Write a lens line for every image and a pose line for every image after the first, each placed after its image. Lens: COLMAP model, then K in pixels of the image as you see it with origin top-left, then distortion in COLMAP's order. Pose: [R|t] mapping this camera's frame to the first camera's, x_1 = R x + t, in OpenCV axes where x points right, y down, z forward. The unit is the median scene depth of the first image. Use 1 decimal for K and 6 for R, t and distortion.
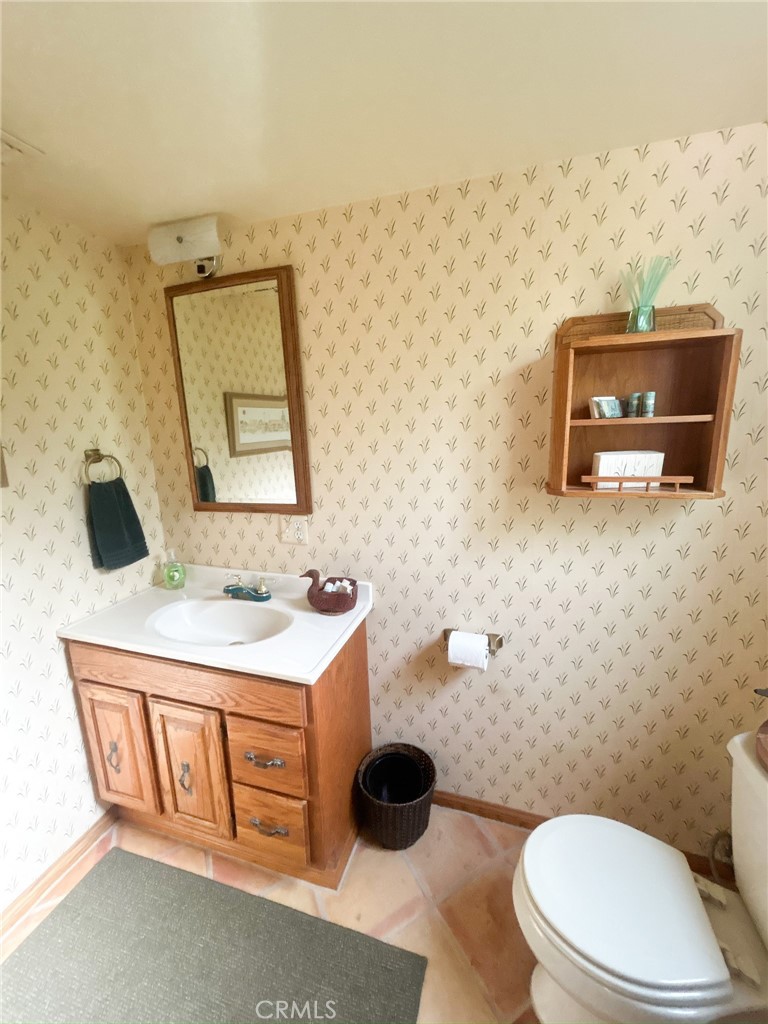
lens RADIAL K [[412.1, 0, 383.9], [0, 412.1, 509.3], [0, 0, 1]] dist [-0.002215, 0.001270]
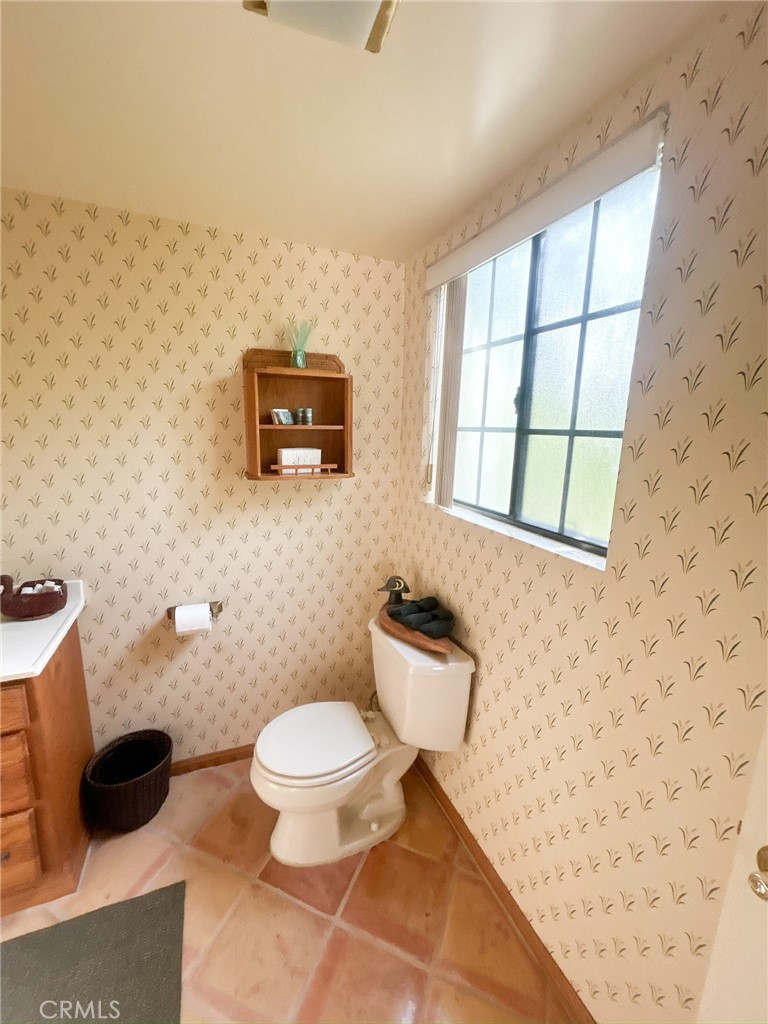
lens RADIAL K [[412.1, 0, 382.7], [0, 412.1, 508.4], [0, 0, 1]] dist [-0.002215, 0.001270]
pose [[0.762005, -0.078774, 0.642762, -0.118110], [0.086375, 0.996068, 0.019674, 0.060256], [-0.641785, 0.040527, 0.765813, -0.259113]]
